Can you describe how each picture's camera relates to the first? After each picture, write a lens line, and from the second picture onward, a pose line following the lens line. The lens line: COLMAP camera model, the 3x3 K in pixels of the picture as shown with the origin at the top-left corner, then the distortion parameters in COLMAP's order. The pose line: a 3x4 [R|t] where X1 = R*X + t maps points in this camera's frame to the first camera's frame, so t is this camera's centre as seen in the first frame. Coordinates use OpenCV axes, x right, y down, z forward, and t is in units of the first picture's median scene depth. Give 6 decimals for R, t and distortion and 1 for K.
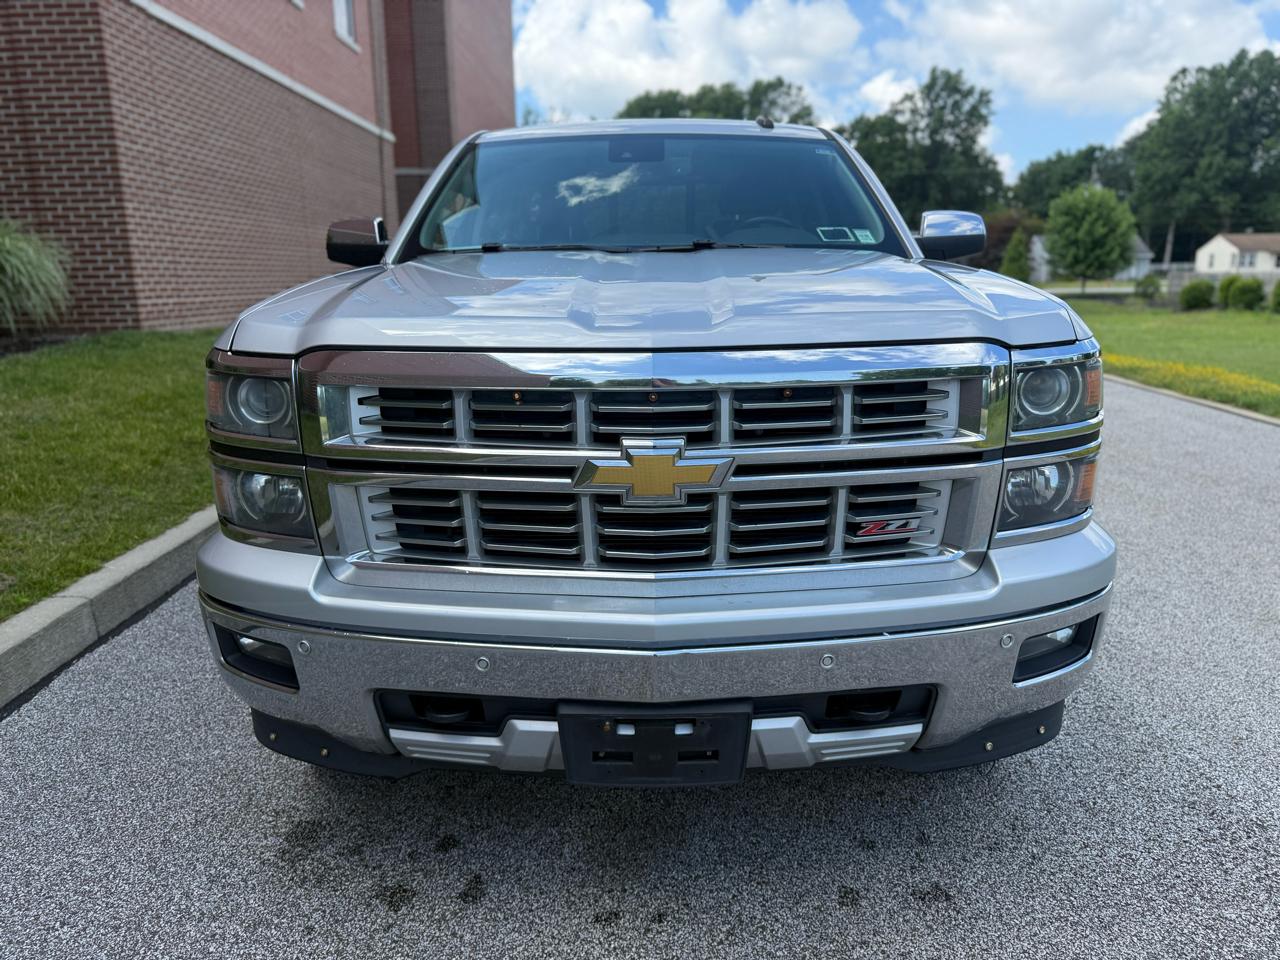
lens RADIAL K [[916.2, 0, 643.9], [0, 916.2, 481.9], [0, 0, 1]] dist [0.002269, -0.005353]
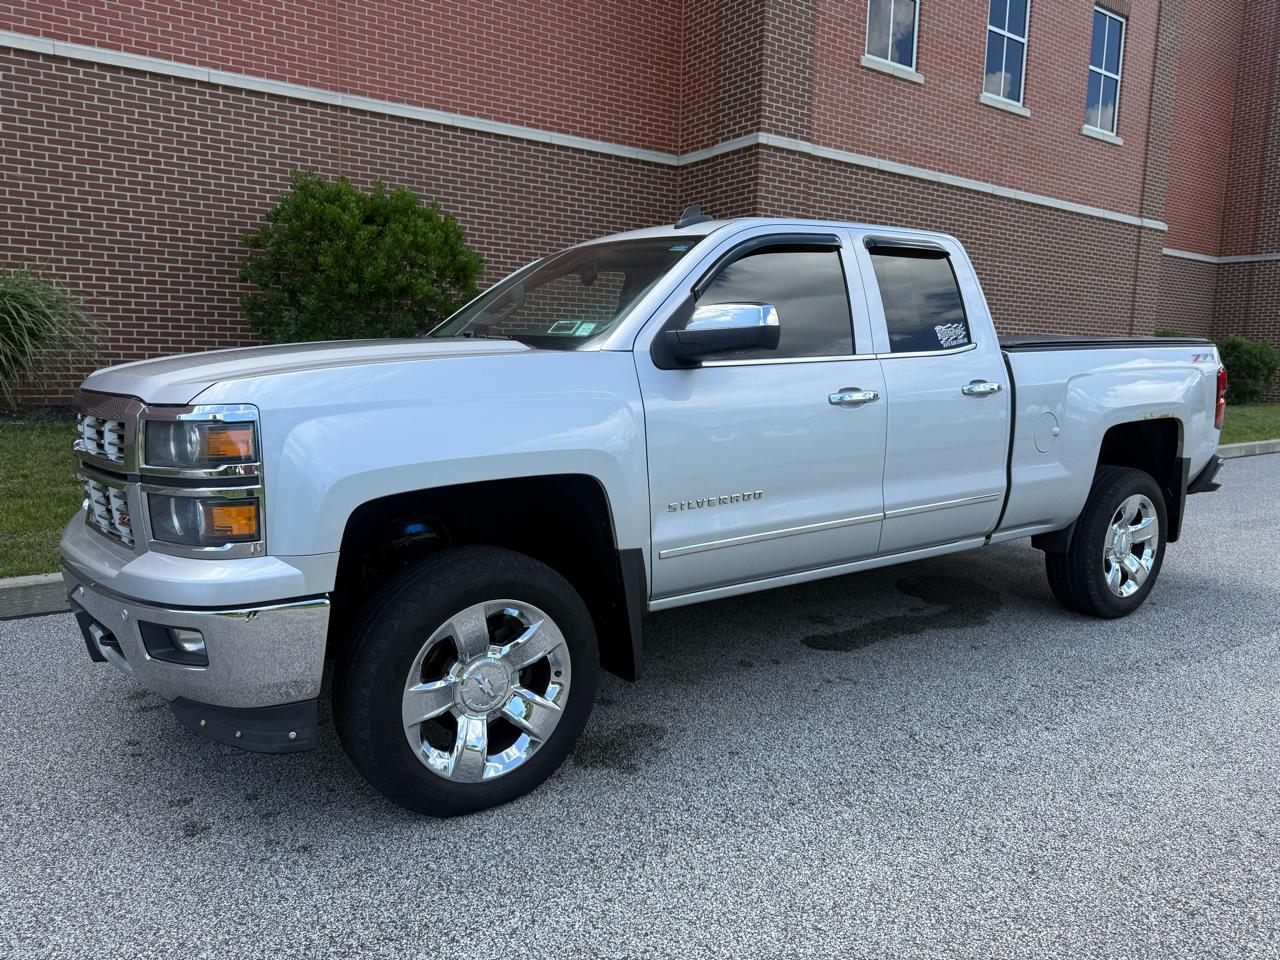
lens RADIAL K [[912.8, 0, 641.4], [0, 912.8, 480.2], [0, 0, 1]] dist [0.023487, -0.029754]
pose [[0.580127, 0.126731, -0.804607, 0.413819], [-0.208104, 0.978098, 0.004013, -0.040971], [0.787493, 0.165114, 0.593794, 0.163114]]
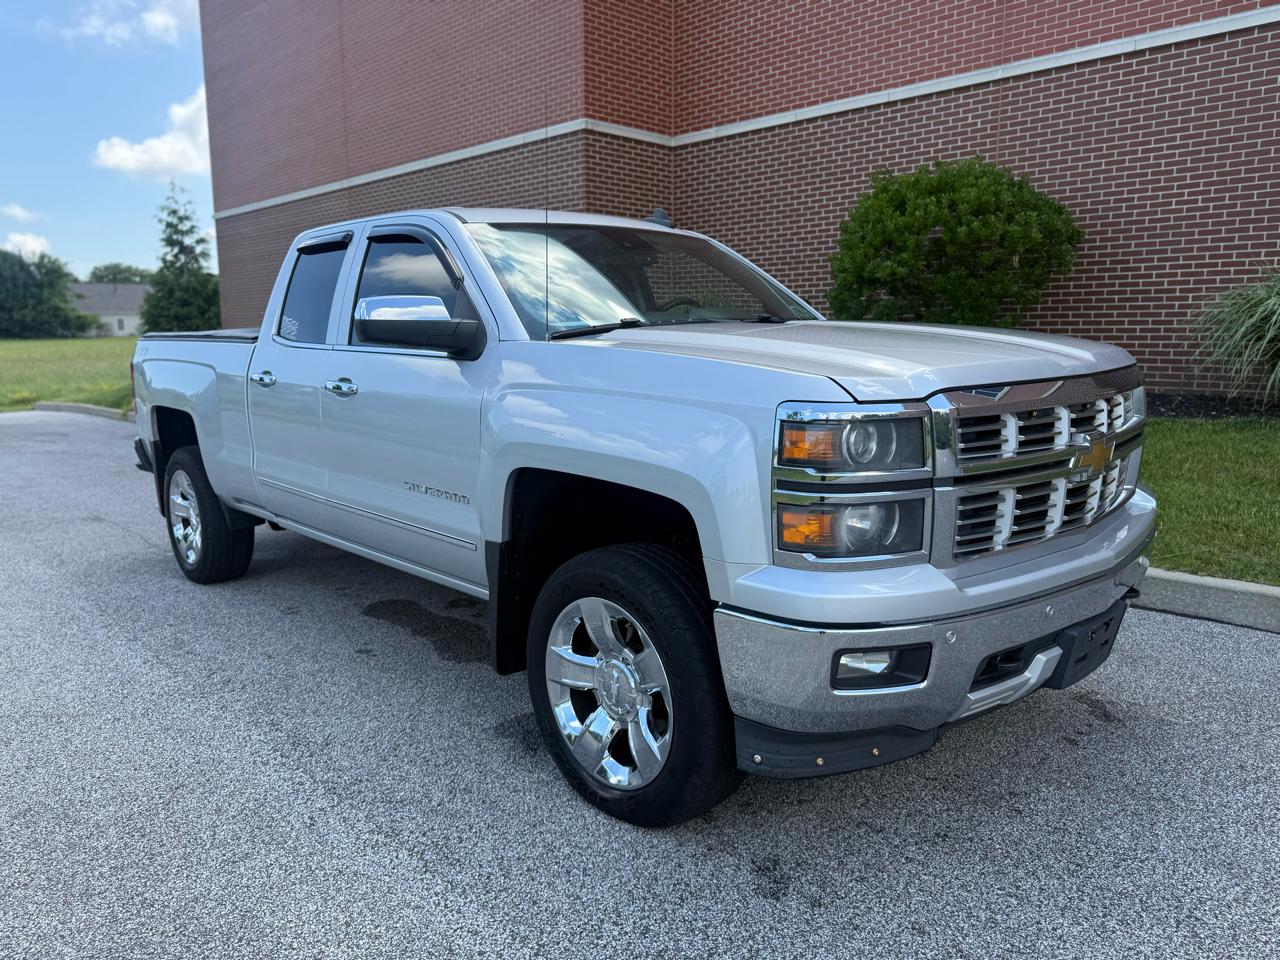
lens RADIAL K [[912.8, 0, 641.4], [0, 912.8, 480.2], [0, 0, 1]] dist [0.023487, -0.029754]
pose [[-0.721572, 0.123565, -0.681224, 0.331344], [-0.143012, 0.936122, 0.321283, -0.255060], [0.677408, 0.329252, -0.657808, 1.049067]]
